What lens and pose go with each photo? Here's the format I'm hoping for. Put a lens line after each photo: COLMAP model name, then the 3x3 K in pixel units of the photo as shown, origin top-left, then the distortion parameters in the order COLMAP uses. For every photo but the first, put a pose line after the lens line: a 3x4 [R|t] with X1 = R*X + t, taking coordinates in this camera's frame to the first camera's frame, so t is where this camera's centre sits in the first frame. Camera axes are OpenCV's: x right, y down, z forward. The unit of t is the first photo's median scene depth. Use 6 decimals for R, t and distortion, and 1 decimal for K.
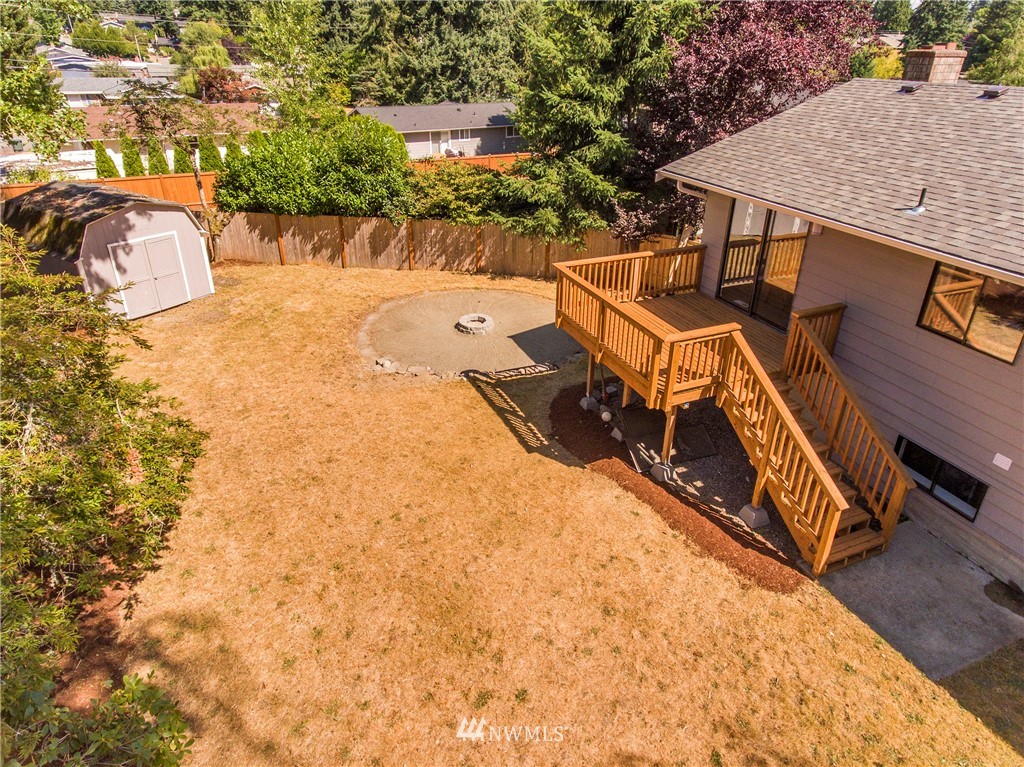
lens RADIAL K [[609.9, 0, 526.8], [0, 609.9, 321.0], [0, 0, 1]] dist [0.020185, 0.000701]
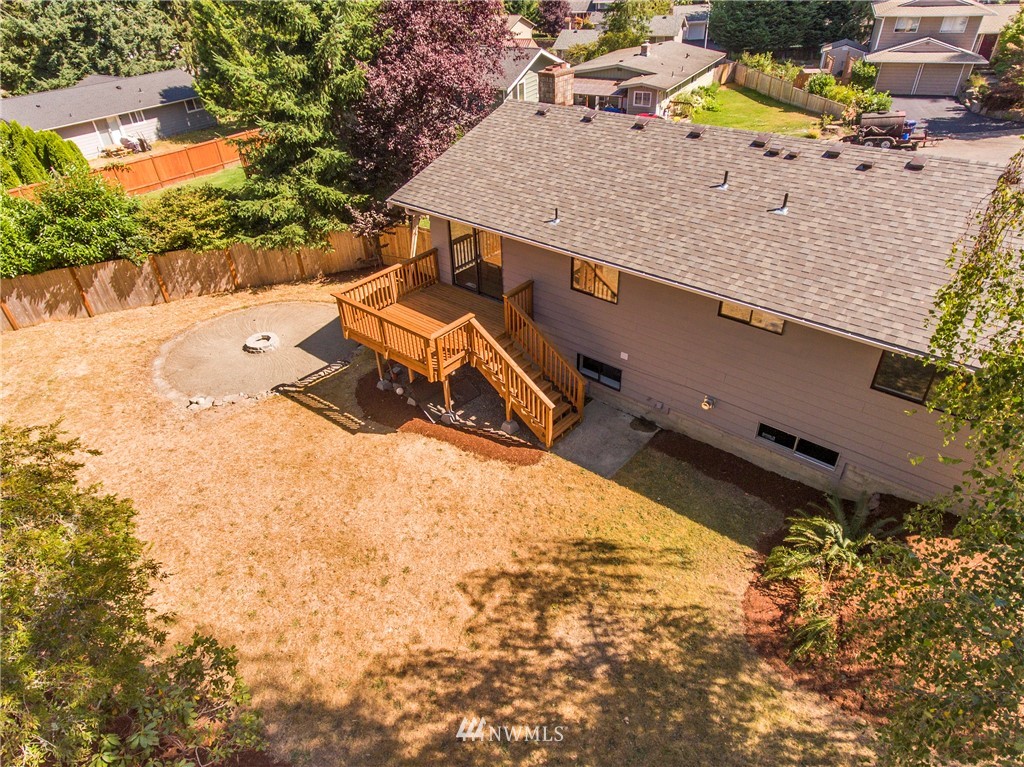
lens RADIAL K [[609.9, 0, 512.3], [0, 609.9, 380.1], [0, 0, 1]] dist [0.020185, 0.000701]
pose [[0.898629, -0.289258, 0.329843, -0.078318], [0.222544, 0.948489, 0.225484, -0.107562], [-0.378075, -0.129222, 0.916712, -0.309822]]
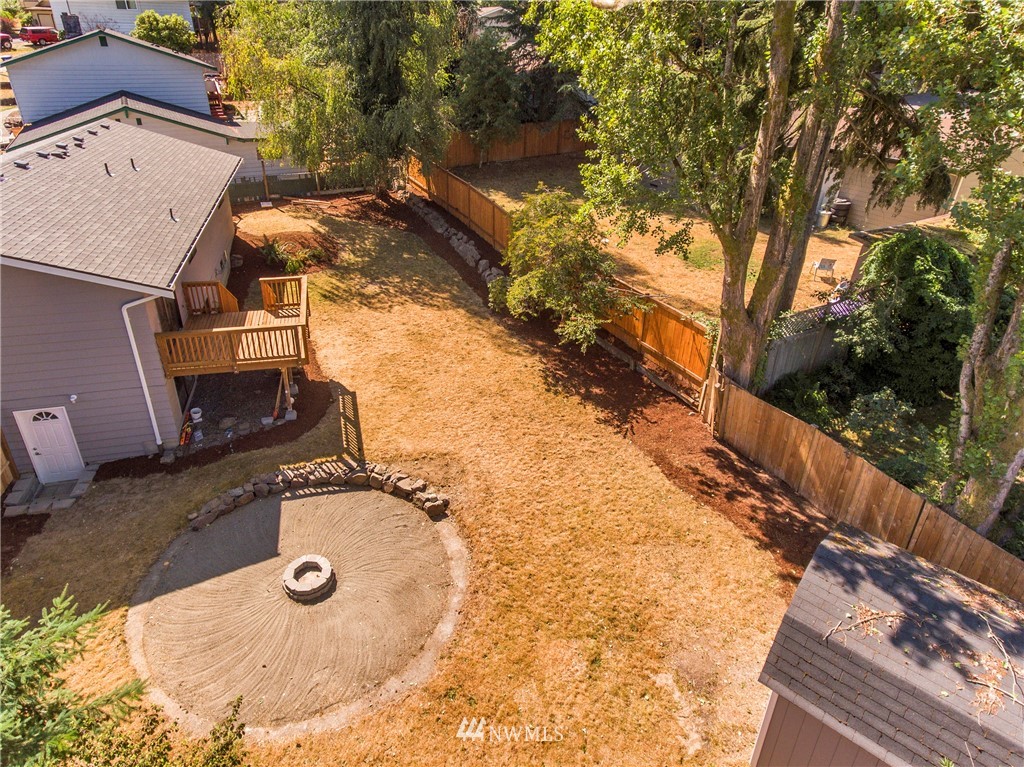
lens RADIAL K [[609.9, 0, 507.8], [0, 609.9, 383.0], [0, 0, 1]] dist [0.020185, 0.000701]
pose [[-0.988920, -0.078313, 0.126114, -0.503613], [0.056325, 0.588070, 0.806847, -0.907894], [-0.137351, 0.805010, -0.577143, 1.561363]]
